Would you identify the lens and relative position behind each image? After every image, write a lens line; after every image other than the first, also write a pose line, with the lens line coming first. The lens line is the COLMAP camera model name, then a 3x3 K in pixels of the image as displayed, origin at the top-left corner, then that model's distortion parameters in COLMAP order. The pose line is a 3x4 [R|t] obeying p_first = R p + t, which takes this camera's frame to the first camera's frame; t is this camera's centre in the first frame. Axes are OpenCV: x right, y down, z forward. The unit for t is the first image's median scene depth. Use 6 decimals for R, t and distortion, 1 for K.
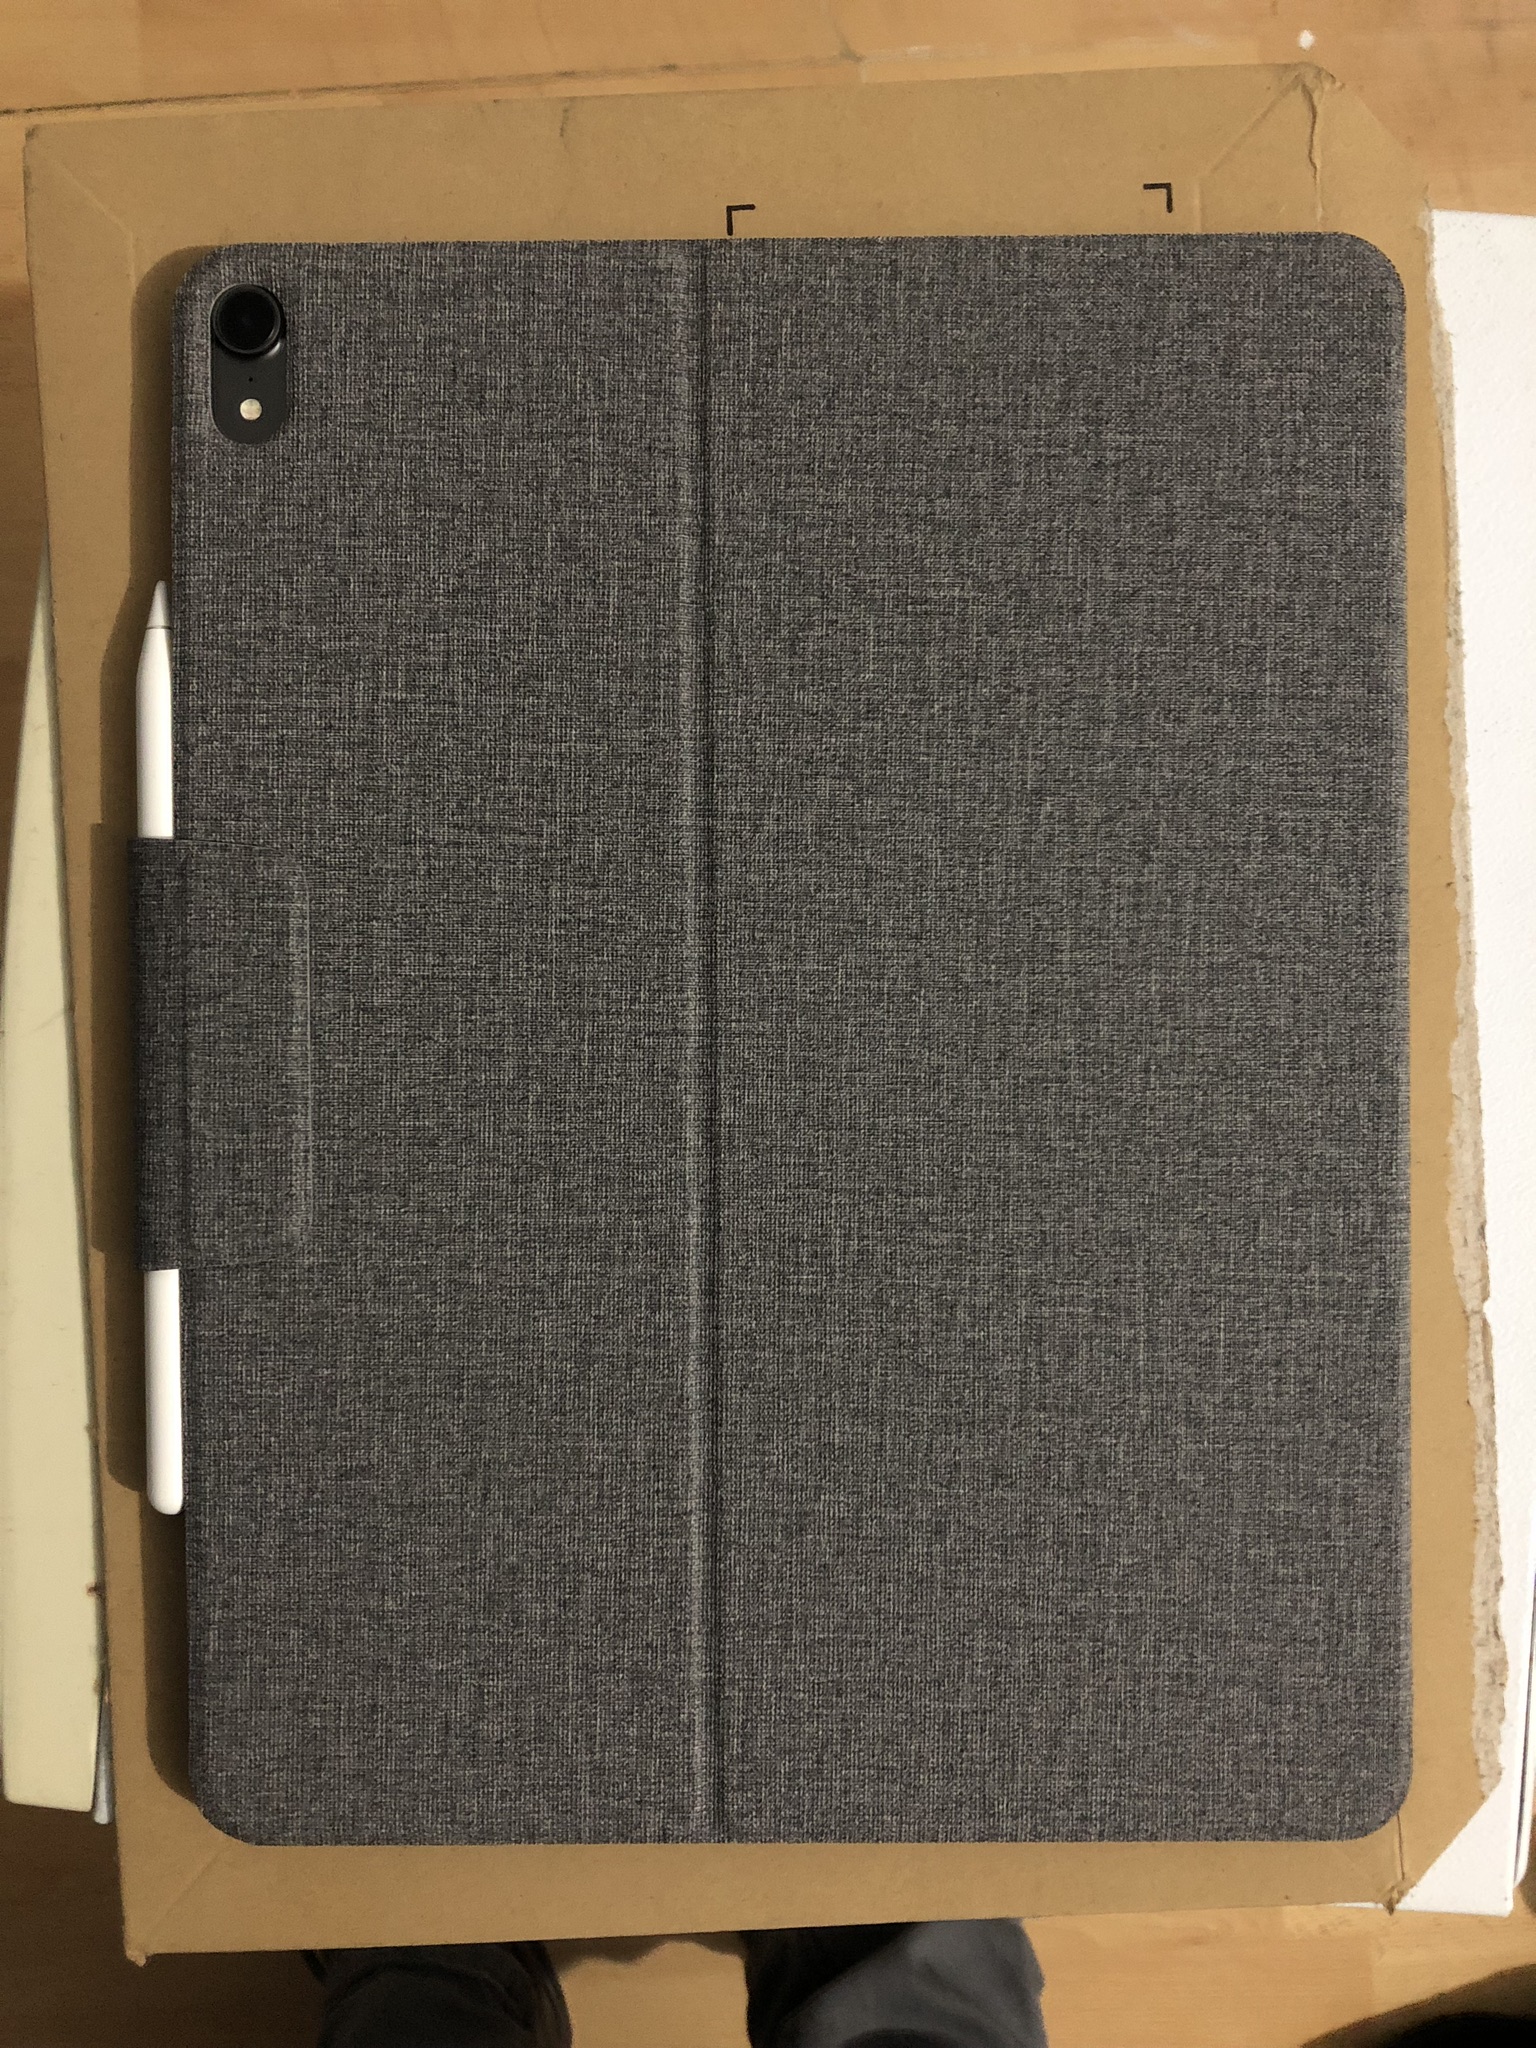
lens RADIAL K [[1674.9, 0, 760.4], [0, 1674.9, 1030.2], [0, 0, 1]] dist [0.031567, -0.033338]
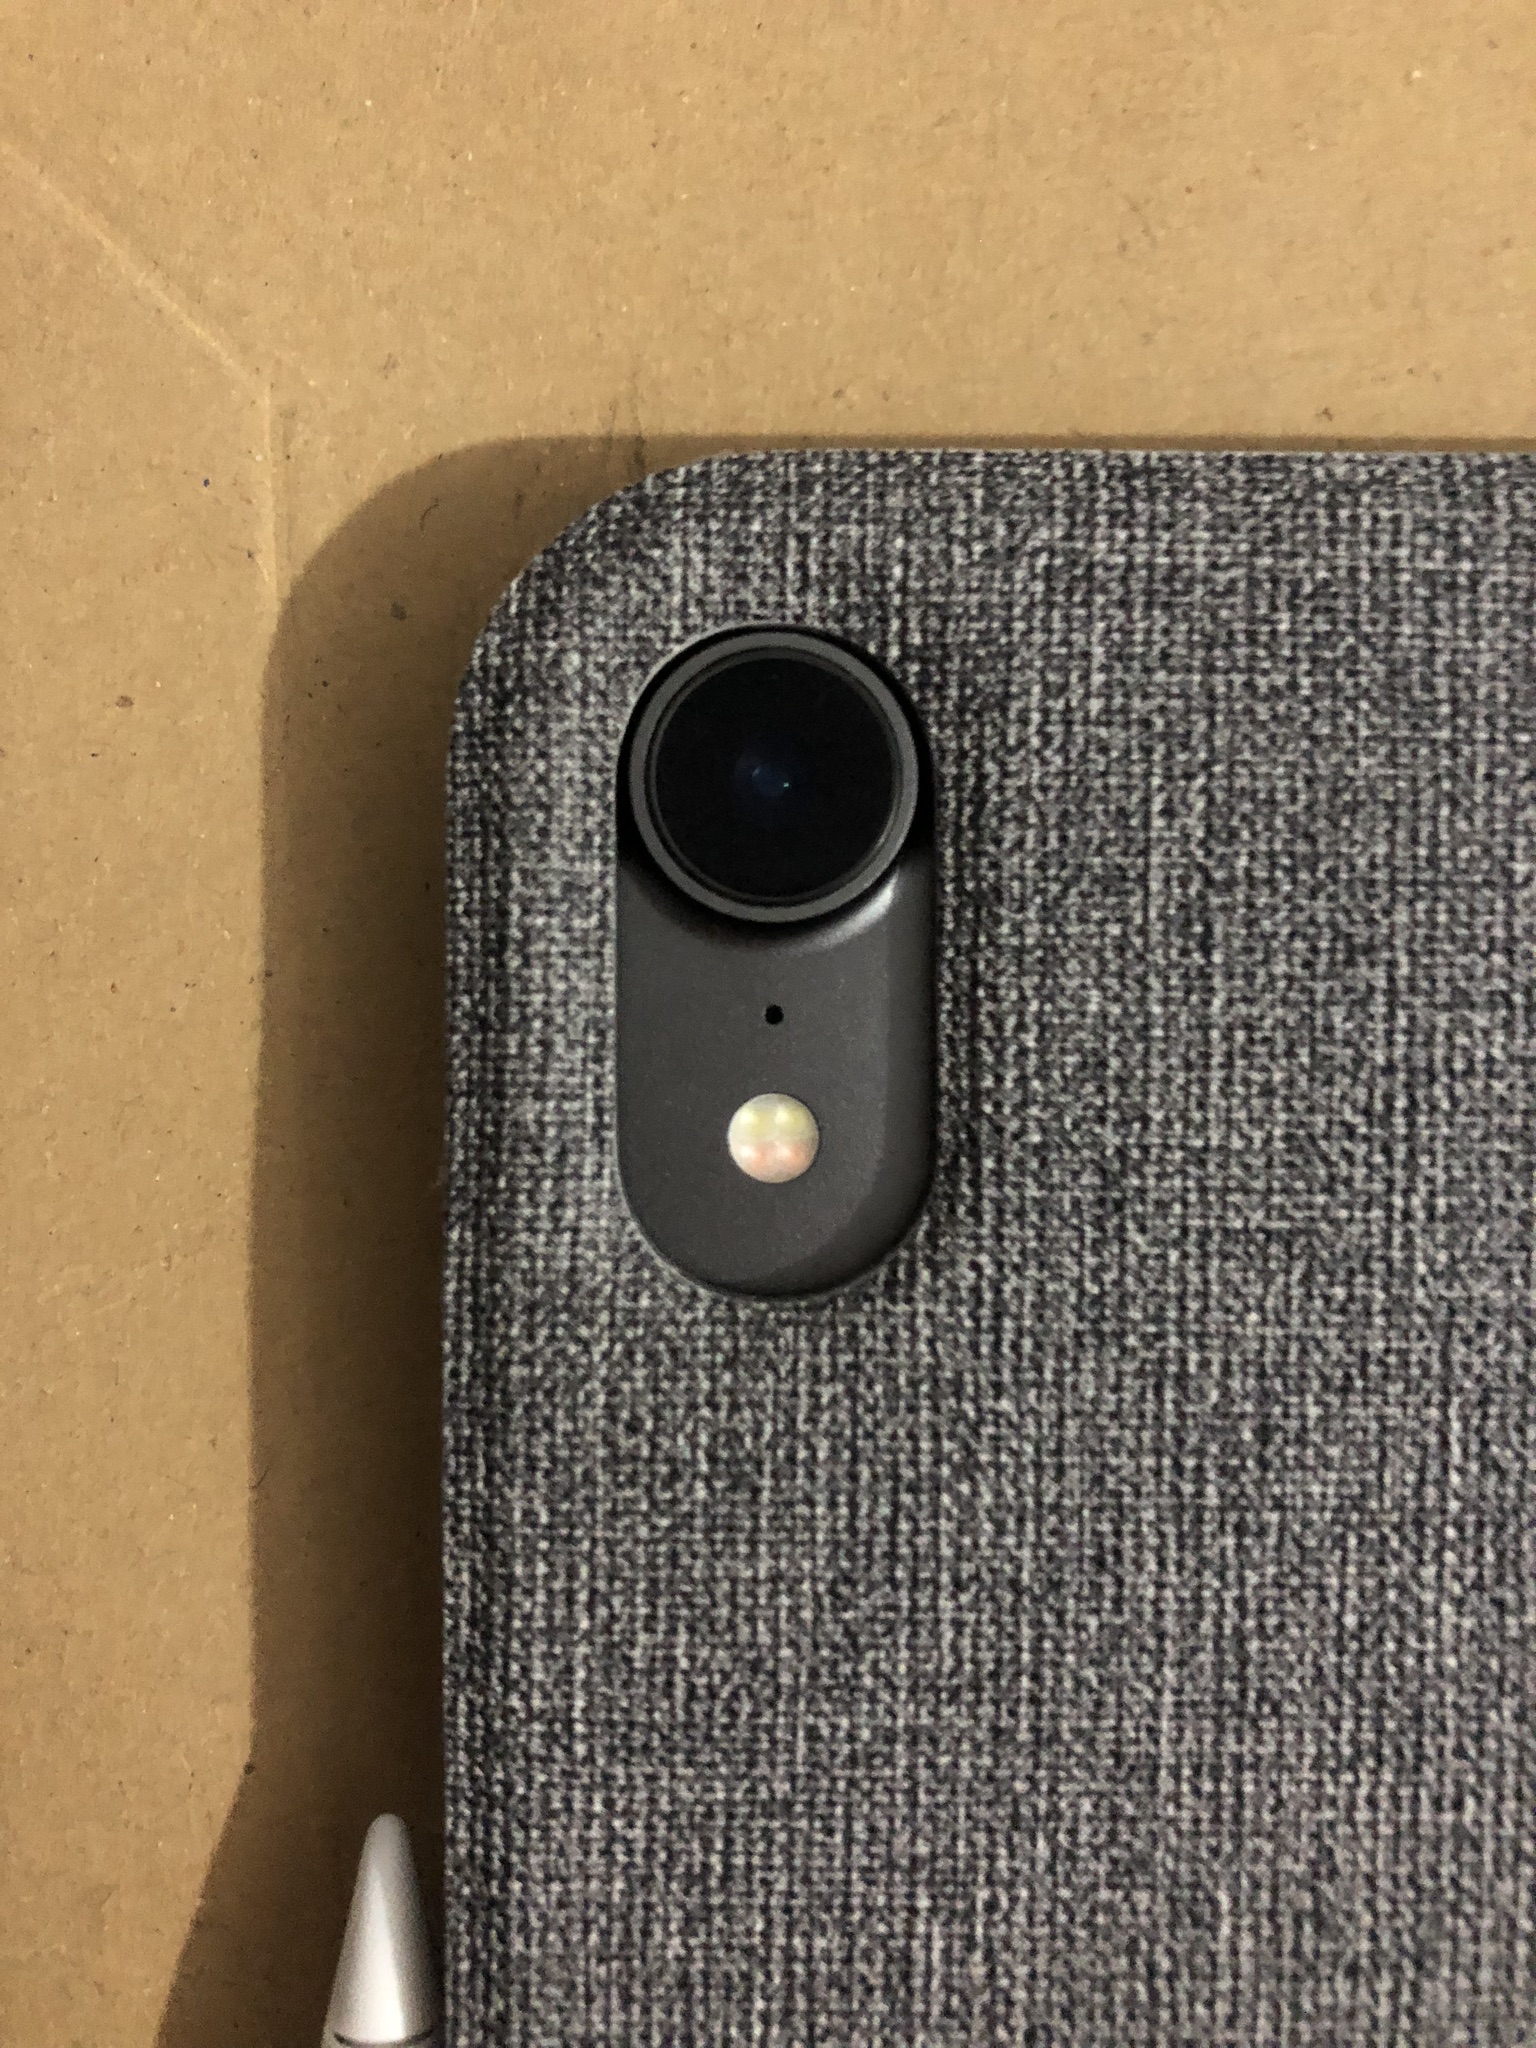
lens RADIAL K [[1674.9, 0, 765.5], [0, 1674.9, 1028.4], [0, 0, 1]] dist [0.031567, -0.033338]
pose [[0.999771, 0.005924, 0.020540, -0.316018], [-0.006033, 0.999968, 0.005251, -0.394747], [-0.020508, -0.005374, 0.999775, 0.780945]]
